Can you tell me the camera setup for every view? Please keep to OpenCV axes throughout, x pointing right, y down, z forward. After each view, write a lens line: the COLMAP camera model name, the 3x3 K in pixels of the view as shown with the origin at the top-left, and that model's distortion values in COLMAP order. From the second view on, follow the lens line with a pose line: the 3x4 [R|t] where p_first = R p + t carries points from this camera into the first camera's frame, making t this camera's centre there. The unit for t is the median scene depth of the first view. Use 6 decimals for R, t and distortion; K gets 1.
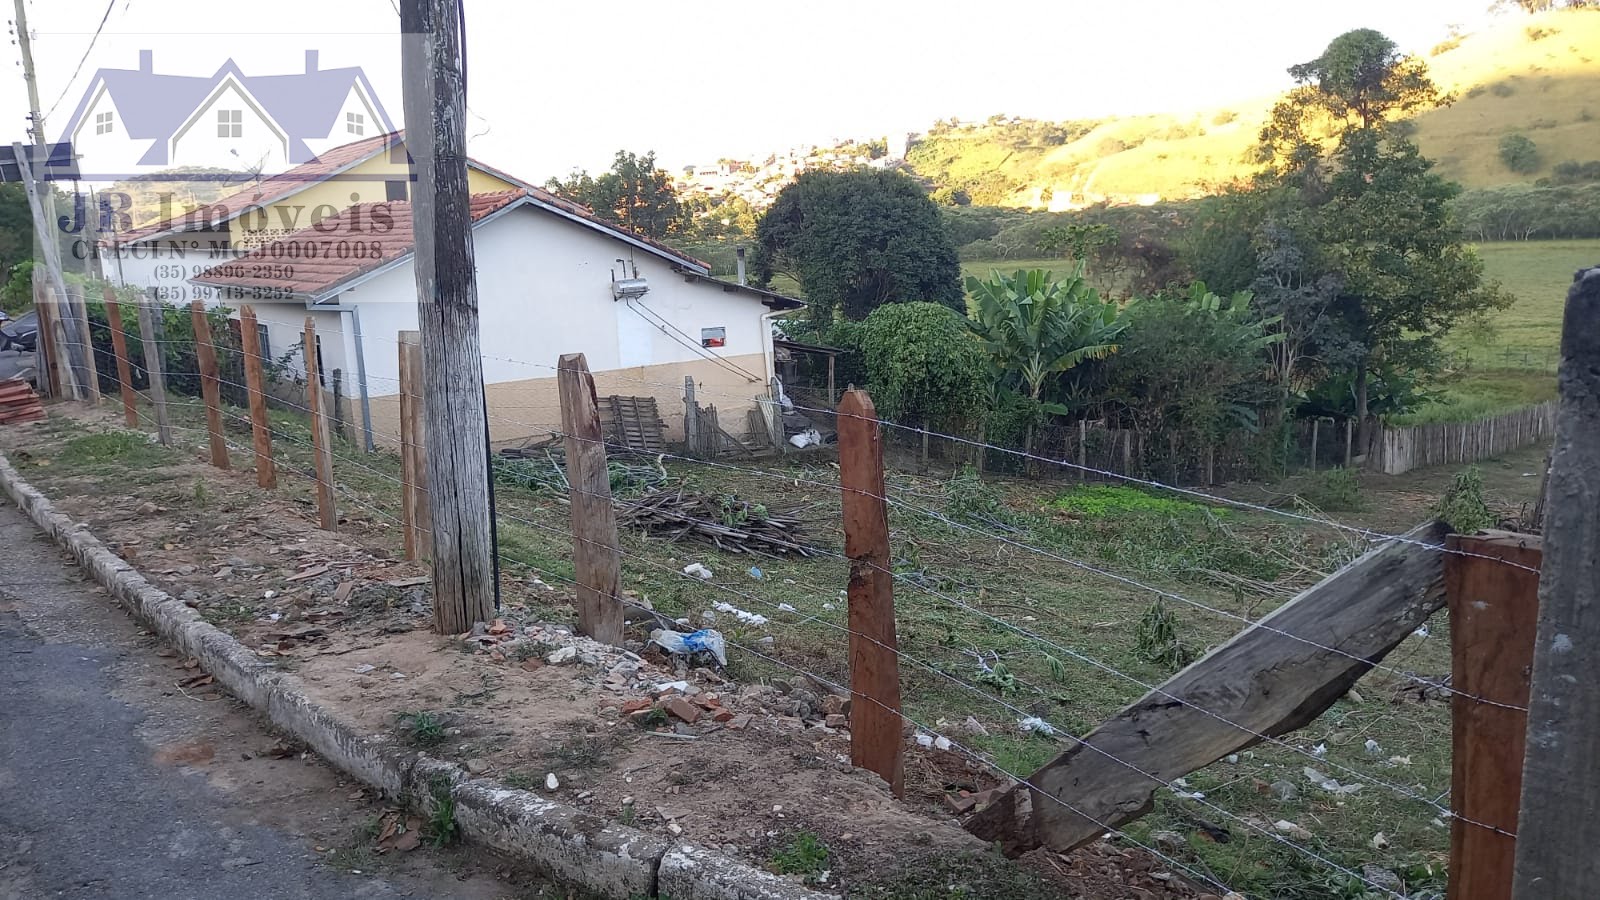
lens RADIAL K [[1150.3, 0, 800.0], [0, 1150.3, 450.0], [0, 0, 1]] dist [0.067349, -0.075656]
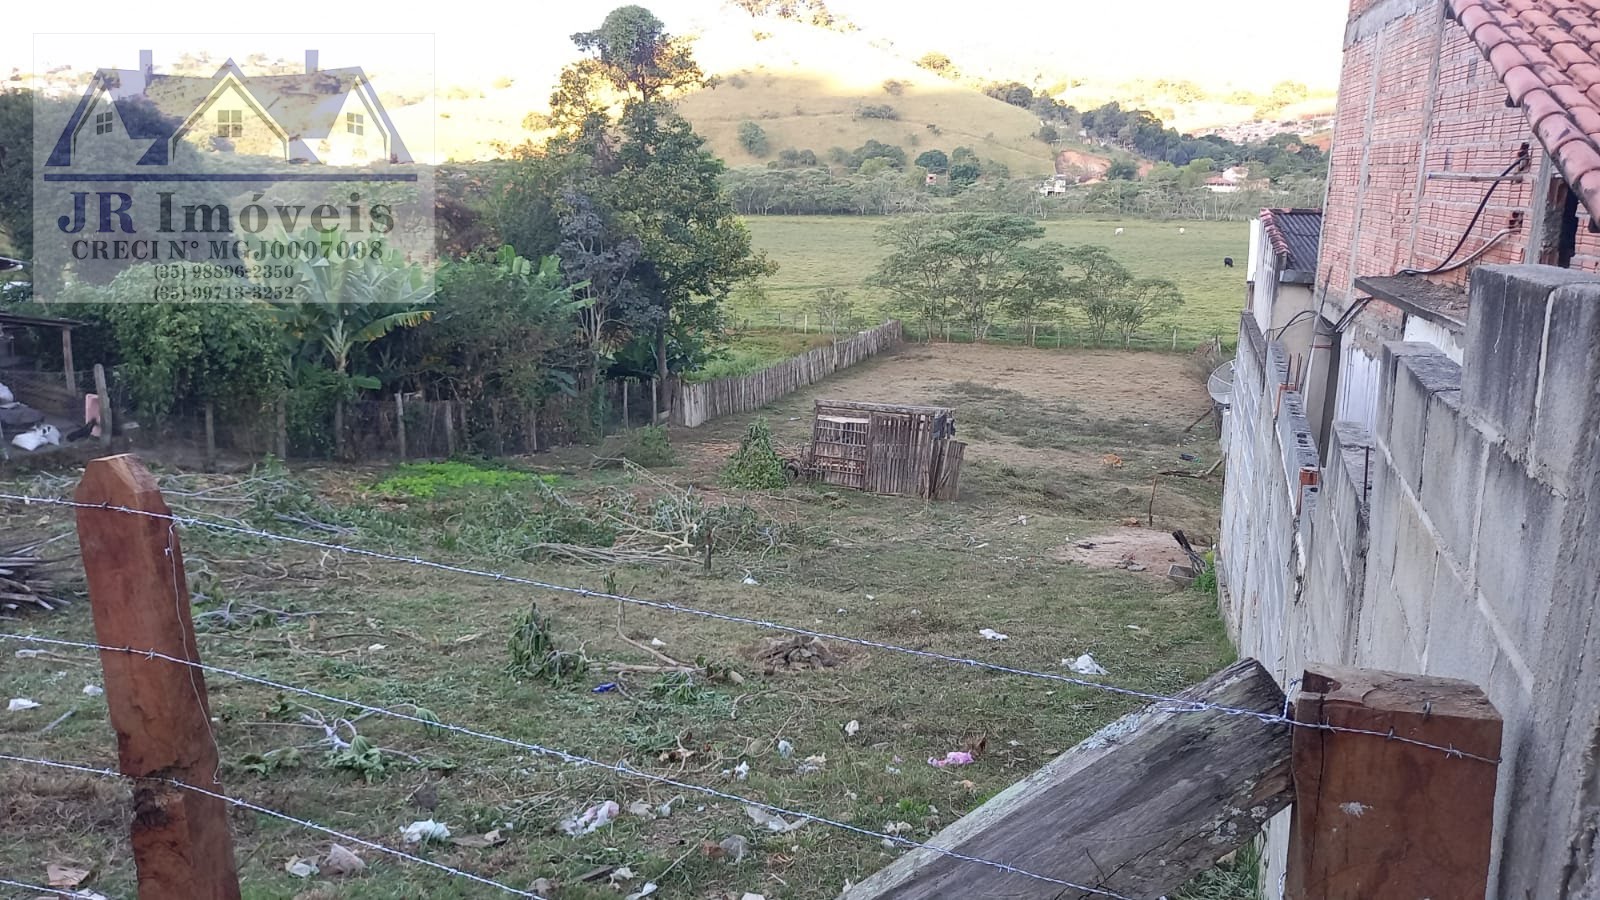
lens RADIAL K [[1150.3, 0, 800.0], [0, 1150.3, 450.0], [0, 0, 1]] dist [0.067349, -0.075656]
pose [[0.833328, -0.082306, 0.546617, 0.002317], [0.064646, 0.996578, 0.051505, -0.007319], [-0.548986, -0.007584, 0.835797, 0.047690]]
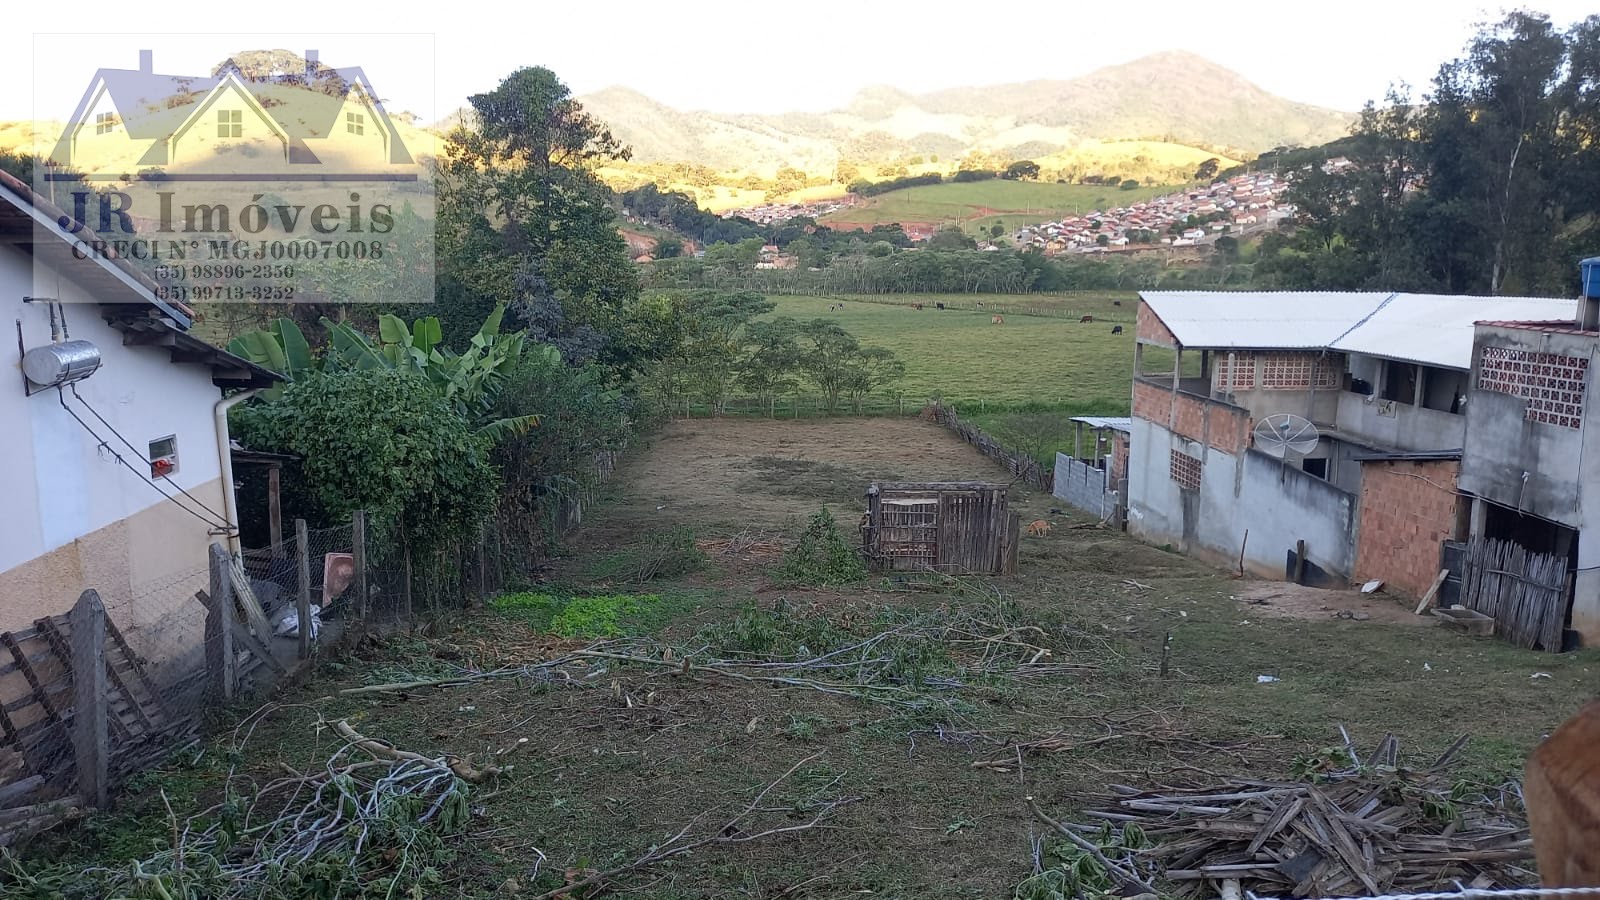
lens RADIAL K [[1150.3, 0, 800.0], [0, 1150.3, 450.0], [0, 0, 1]] dist [0.067349, -0.075656]
pose [[0.551574, -0.097039, 0.828462, -0.238382], [0.132595, 0.990781, 0.027772, -0.056498], [-0.823520, 0.094532, 0.559356, 0.362322]]
